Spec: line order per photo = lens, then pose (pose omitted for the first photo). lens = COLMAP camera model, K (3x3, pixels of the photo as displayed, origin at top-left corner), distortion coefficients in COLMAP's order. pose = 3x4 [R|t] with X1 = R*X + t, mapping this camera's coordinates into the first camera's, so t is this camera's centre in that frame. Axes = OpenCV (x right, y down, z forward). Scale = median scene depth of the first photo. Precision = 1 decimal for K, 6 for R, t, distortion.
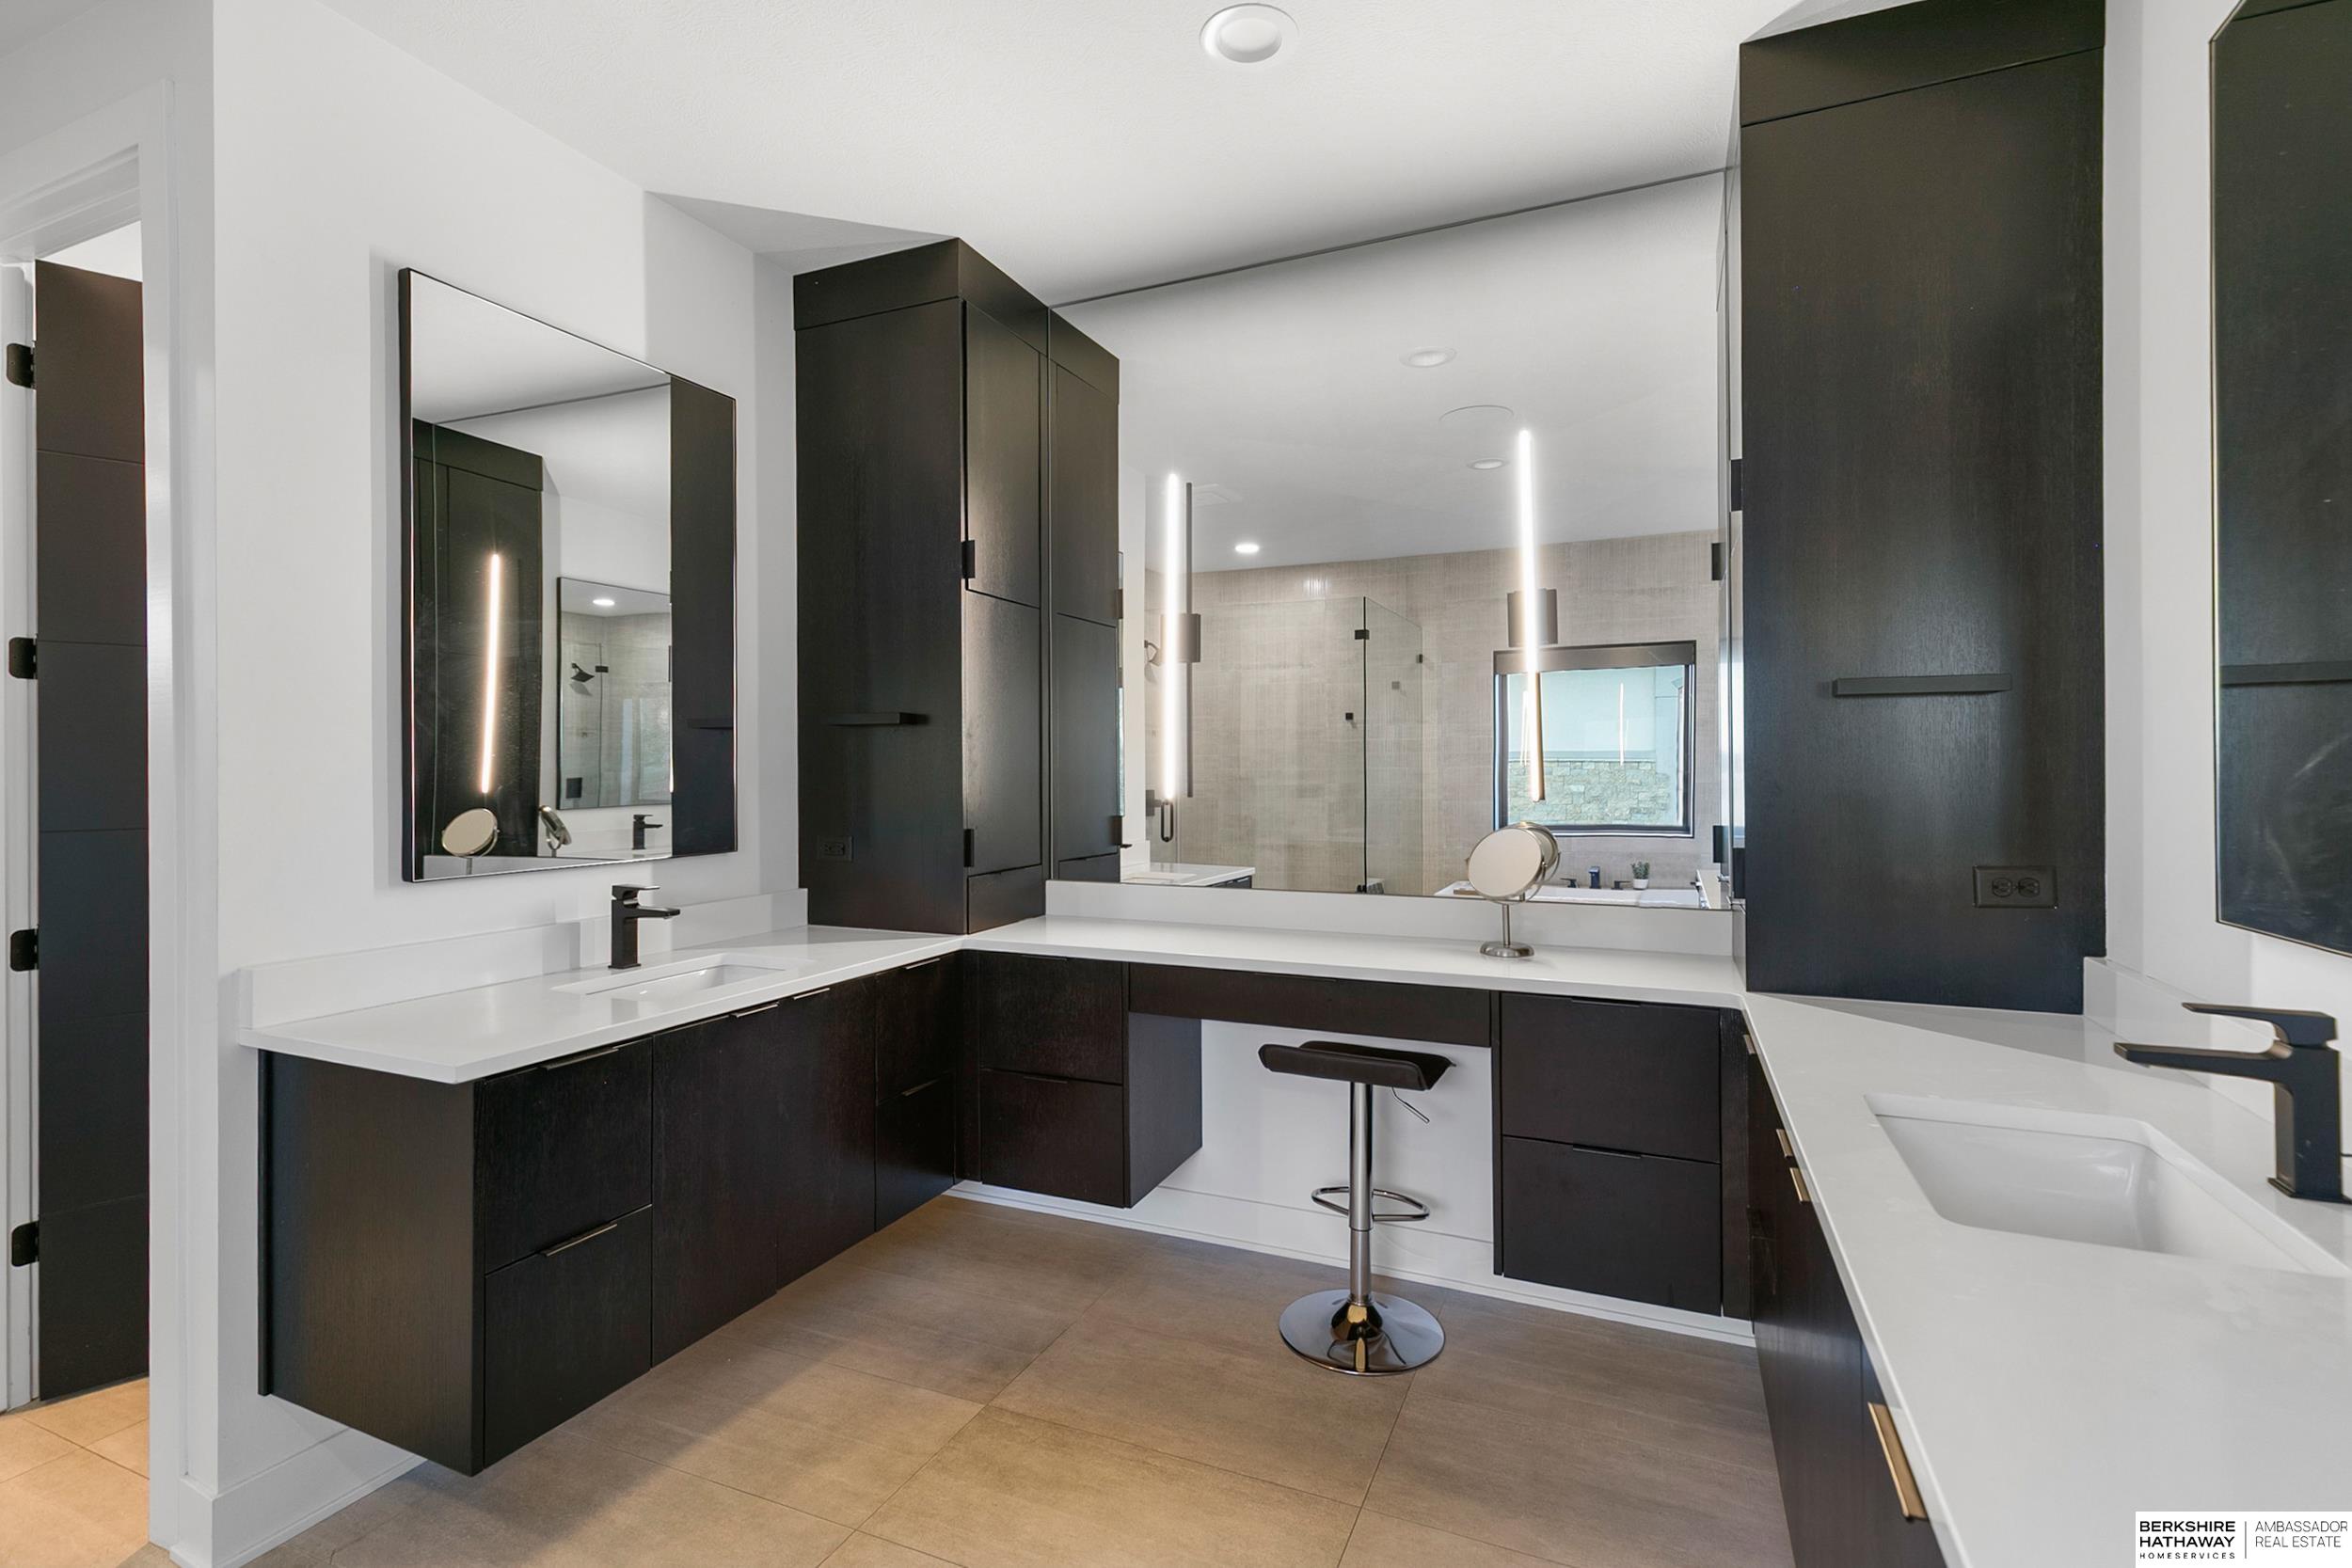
lens RADIAL K [[1073.4, 0, 1163.4], [0, 1073.4, 766.4], [0, 0, 1]] dist [0.012892, -0.001331]
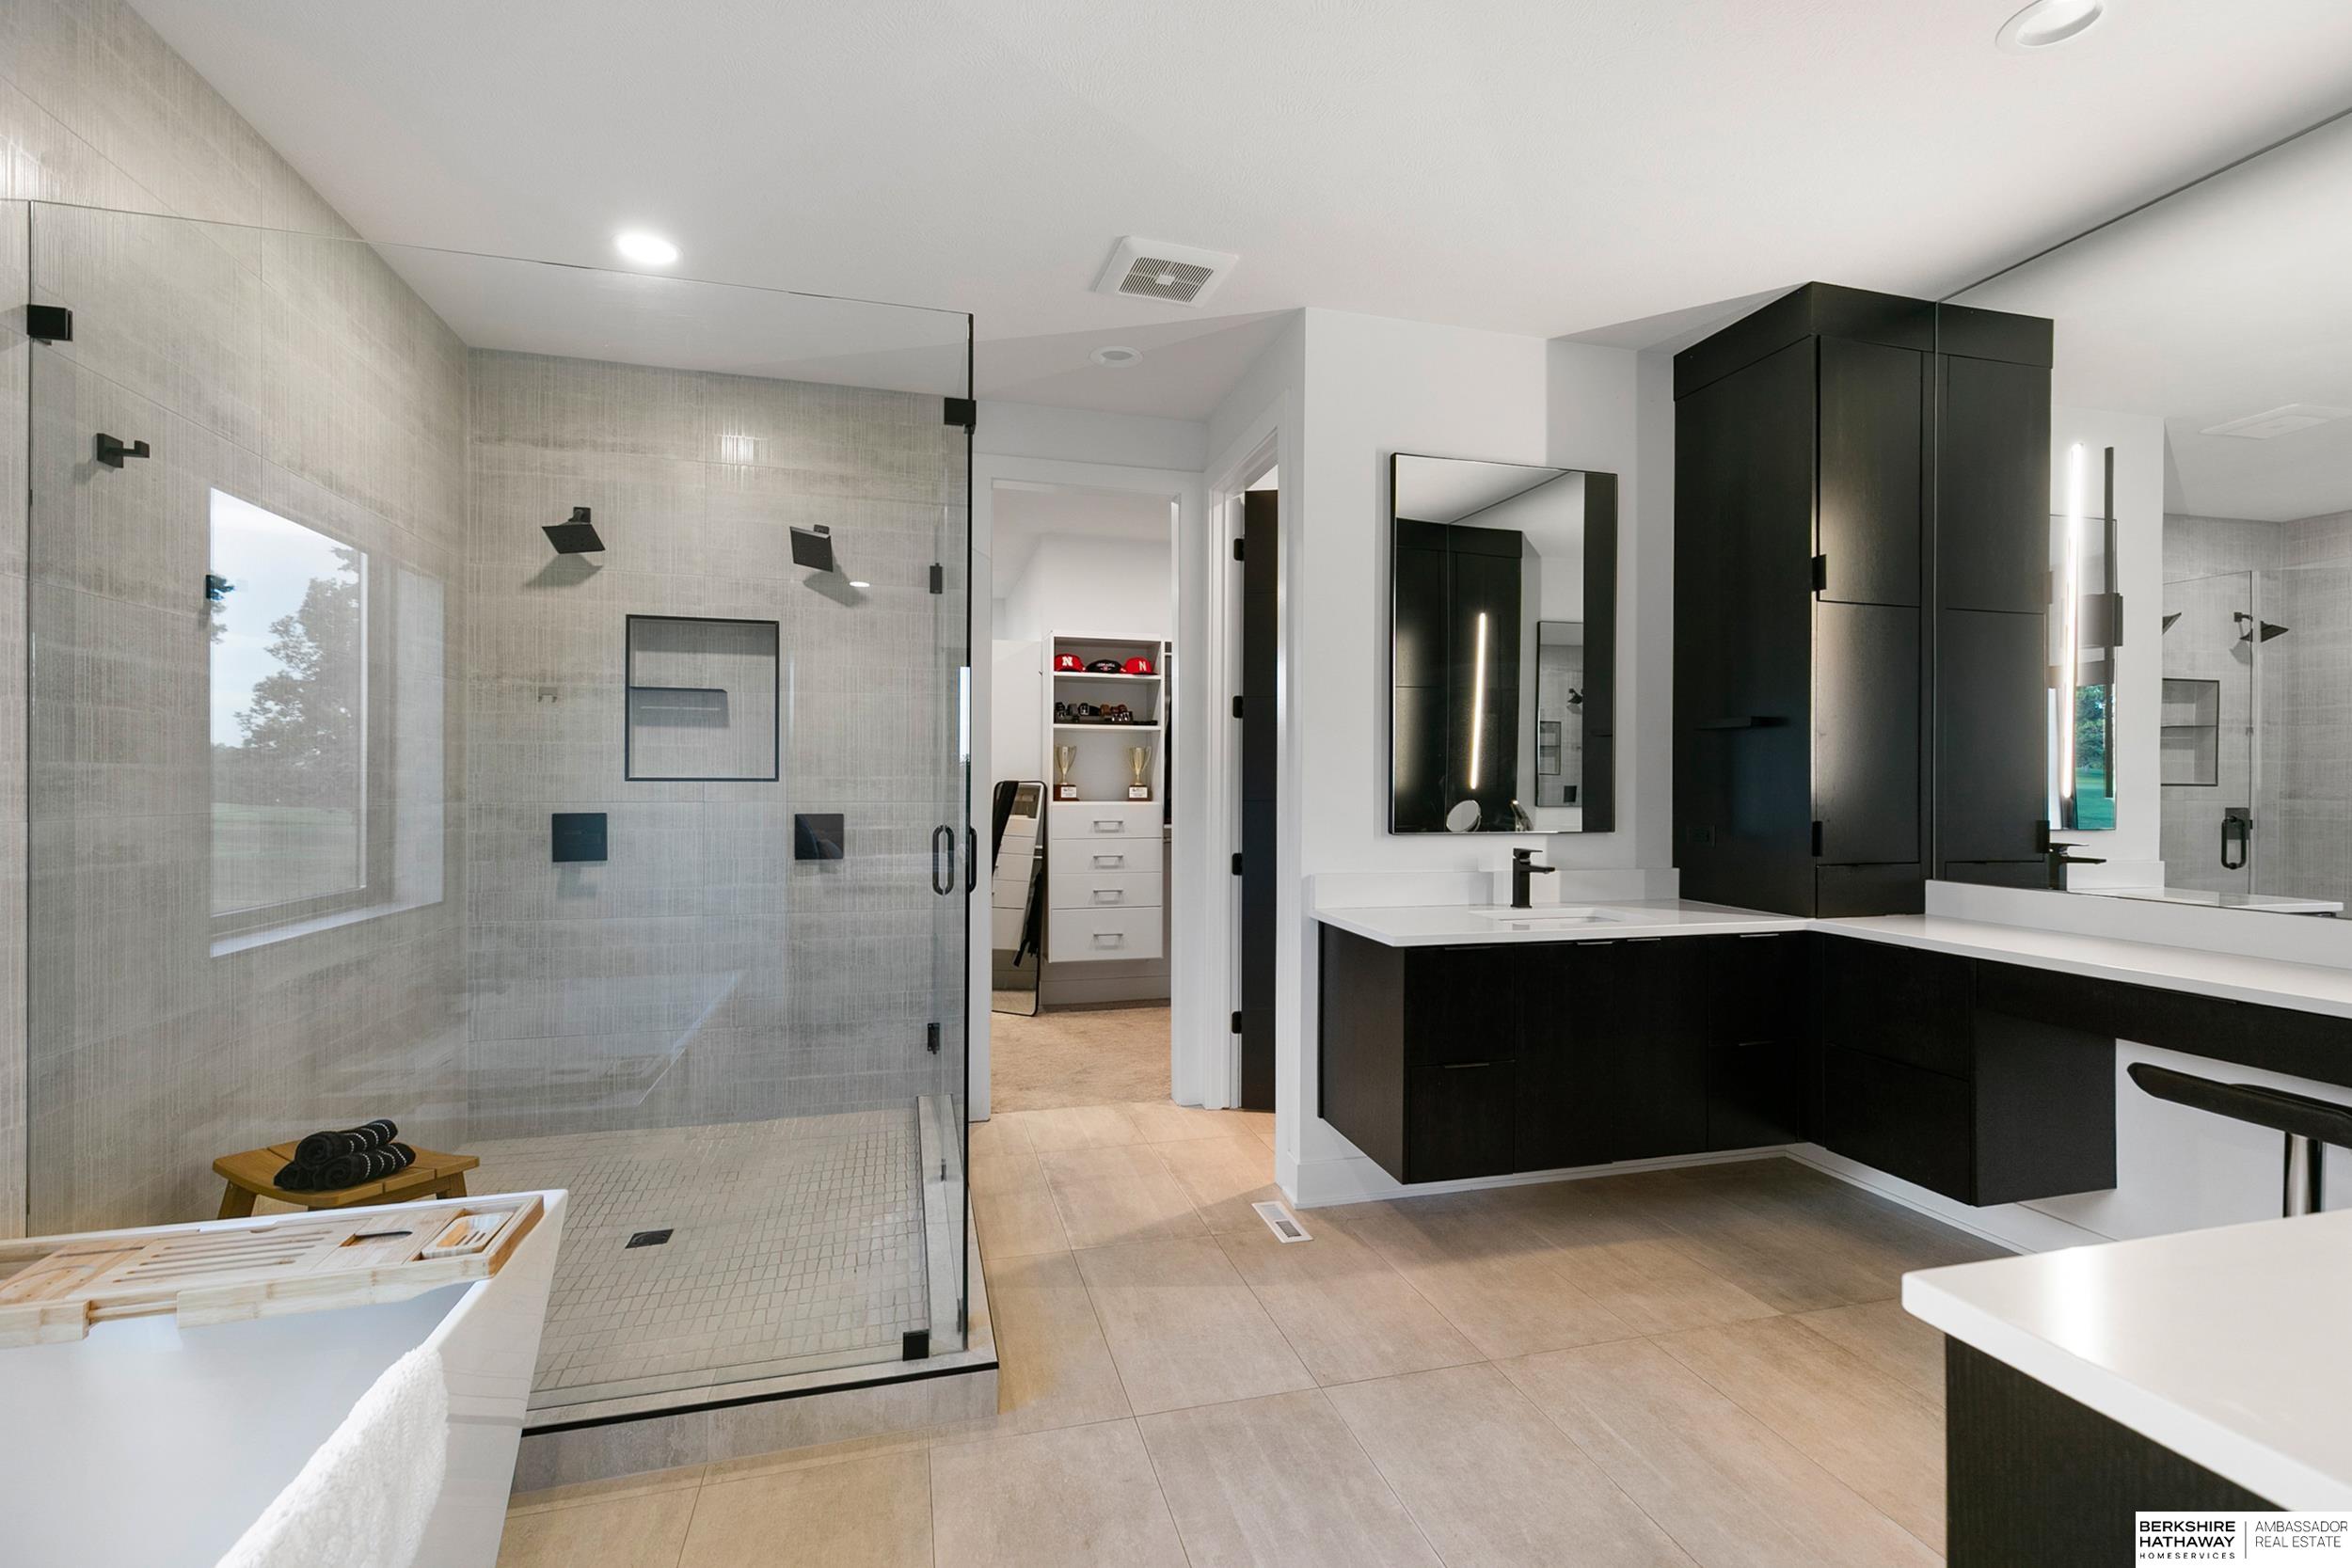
lens RADIAL K [[1073.4, 0, 1183.4], [0, 1073.4, 781.9], [0, 0, 1]] dist [0.012892, -0.001331]
pose [[0.629905, 0.007277, -0.776638, 0.278829], [-0.009359, 0.999955, 0.001779, 0.023943], [0.776616, 0.006148, 0.629945, -0.198414]]
